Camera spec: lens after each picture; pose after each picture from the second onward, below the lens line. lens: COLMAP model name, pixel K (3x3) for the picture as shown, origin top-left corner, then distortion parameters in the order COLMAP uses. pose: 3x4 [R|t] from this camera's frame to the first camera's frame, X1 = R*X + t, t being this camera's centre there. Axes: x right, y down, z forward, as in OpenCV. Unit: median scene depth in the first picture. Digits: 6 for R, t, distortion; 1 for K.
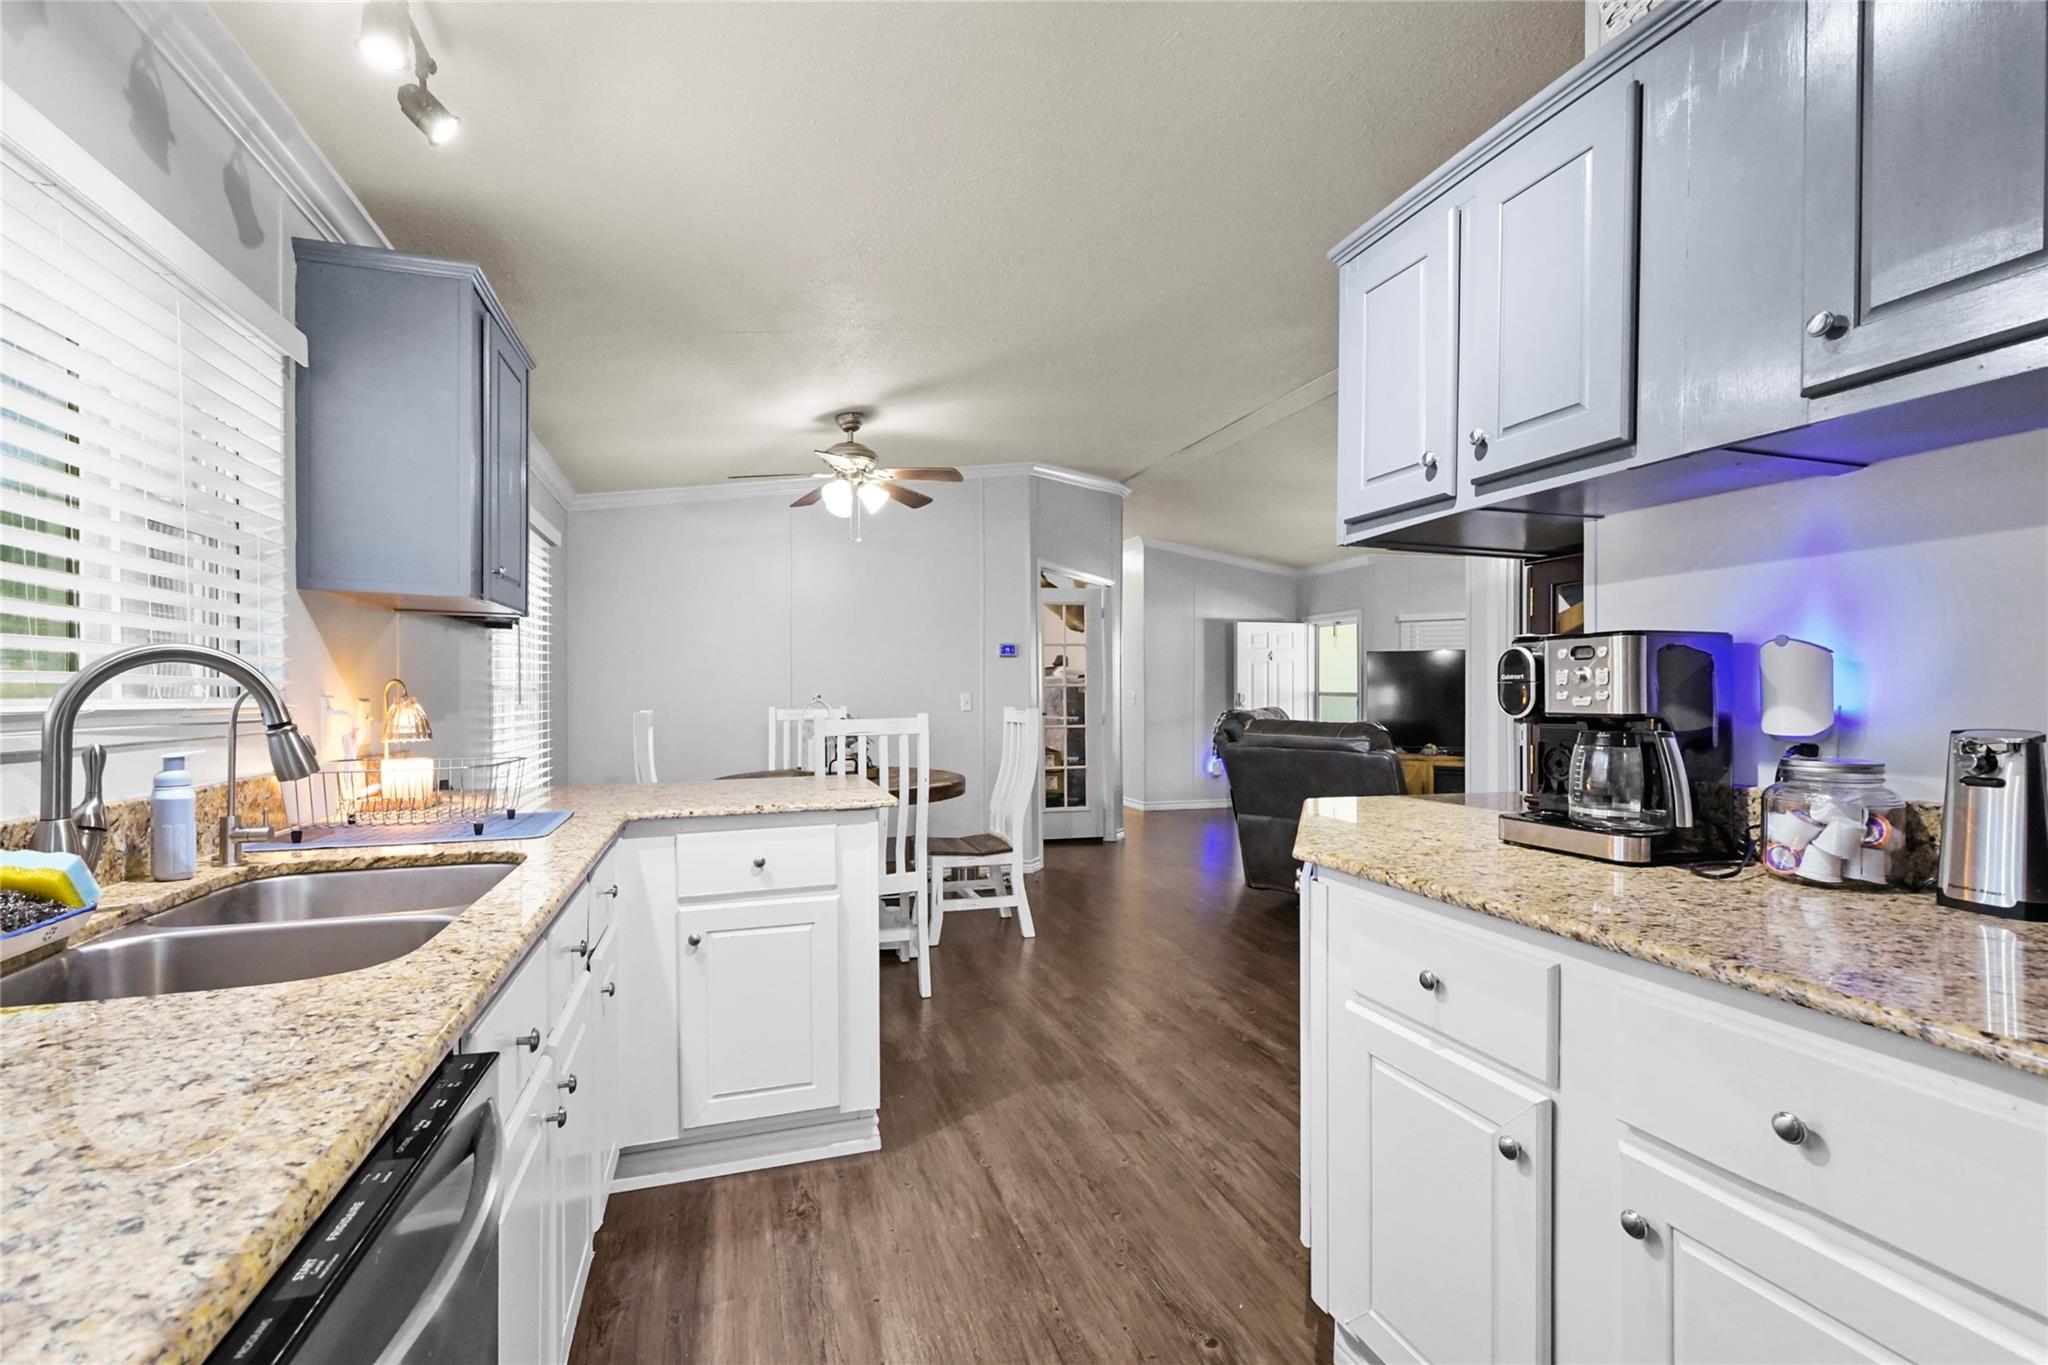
lens RADIAL K [[913.2, 0, 1030.5], [0, 913.2, 693.4], [0, 0, 1]] dist [0.000976, -0.000156]
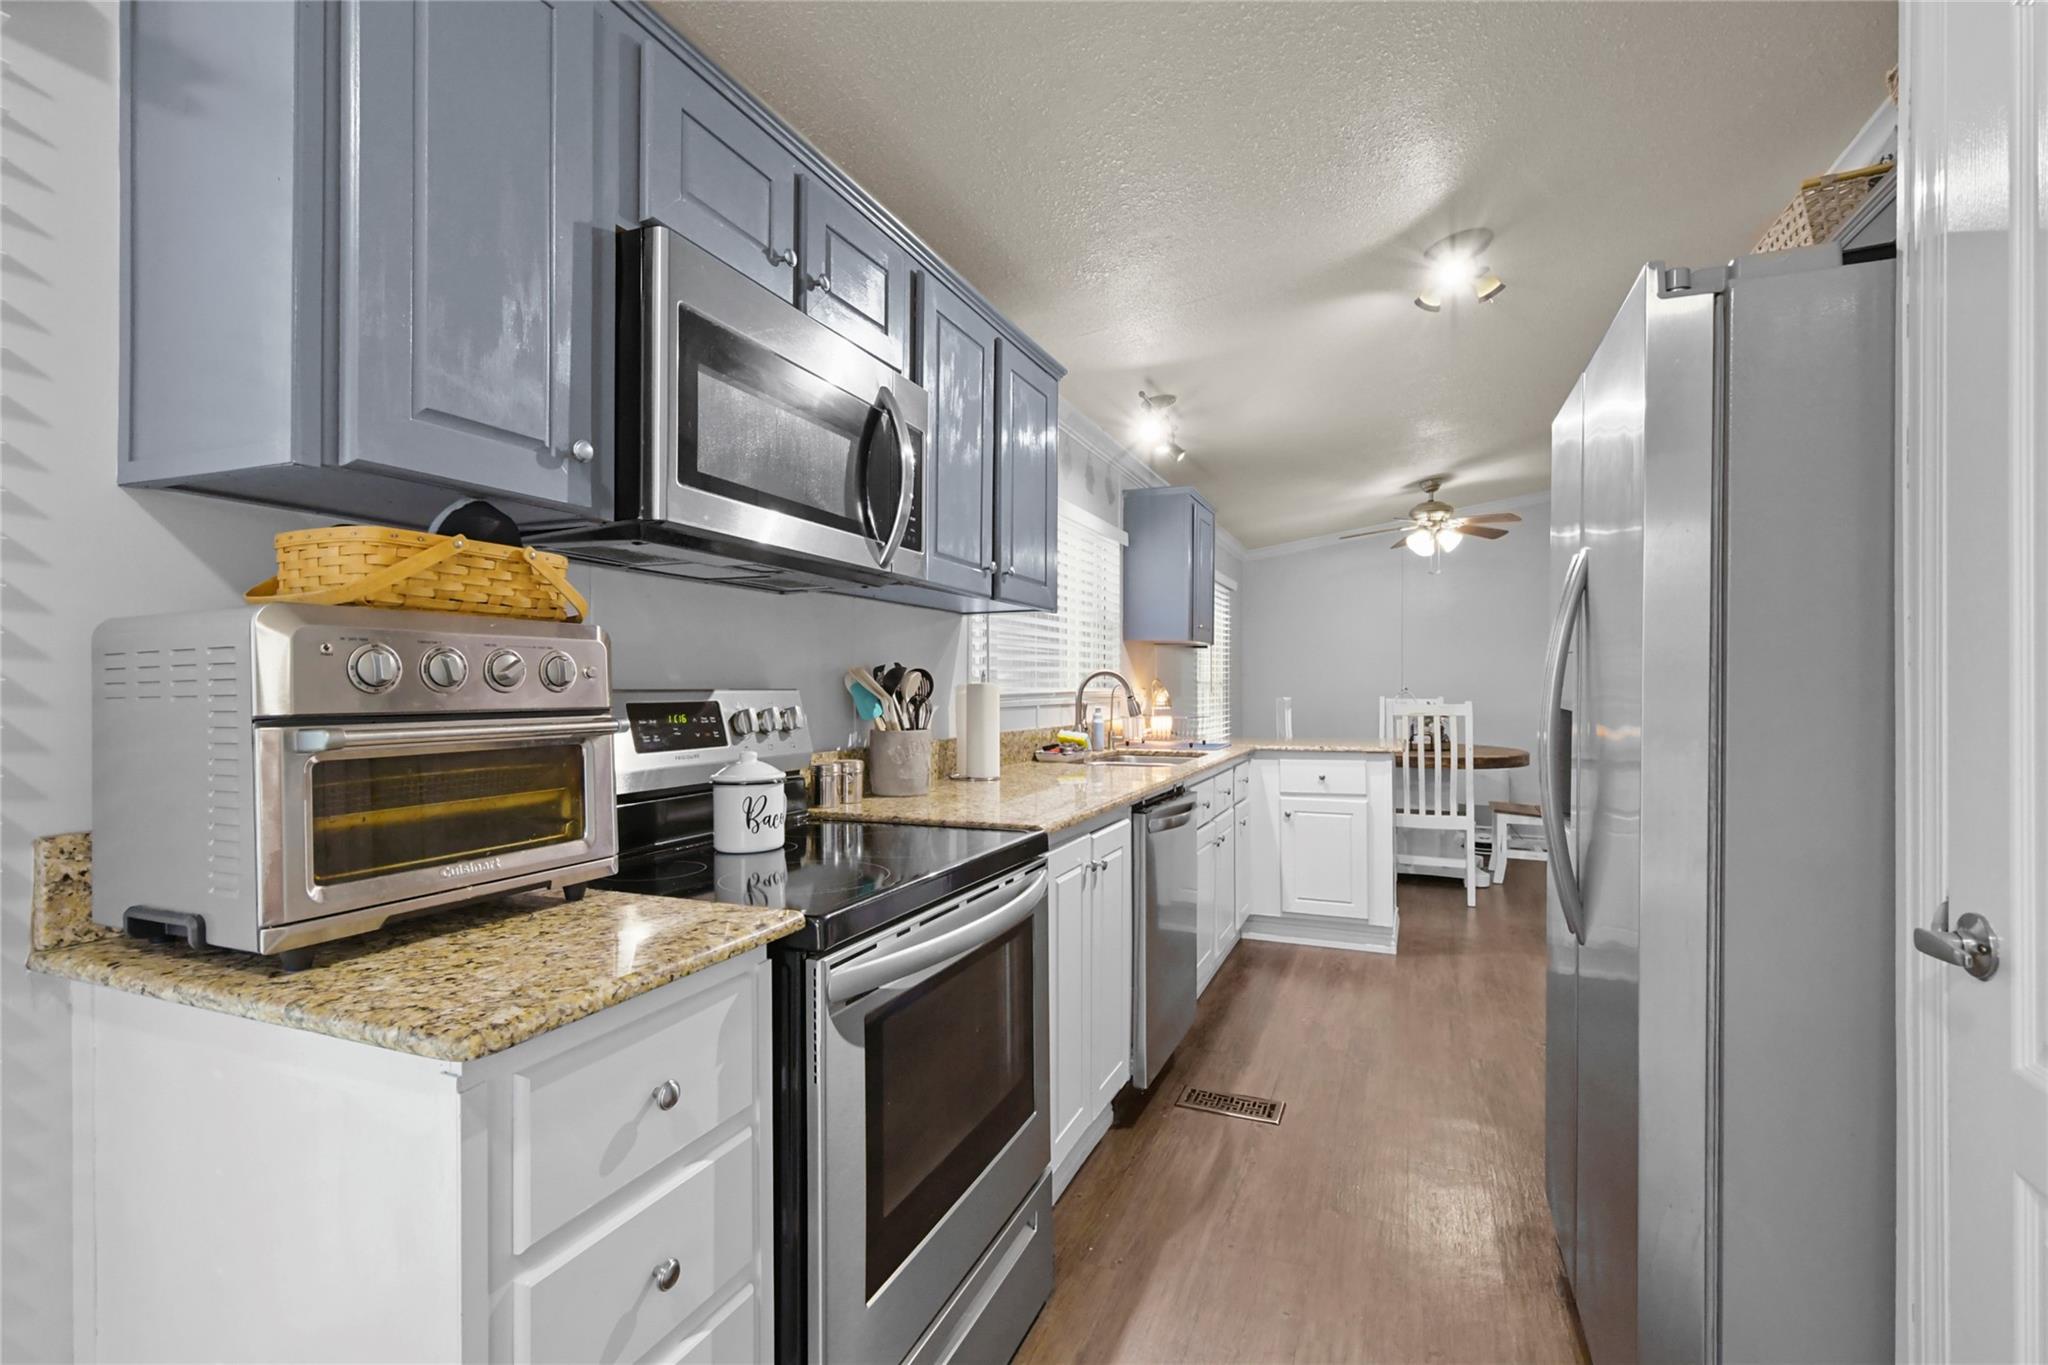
lens RADIAL K [[929.5, 0, 1023.7], [0, 929.5, 678.4], [0, 0, 1]] dist [0.022231, -0.000410]
pose [[0.753267, -0.001152, -0.657714, 0.475703], [-0.003752, 0.999975, -0.006048, -0.003377], [0.657705, 0.007023, 0.753243, -0.801915]]
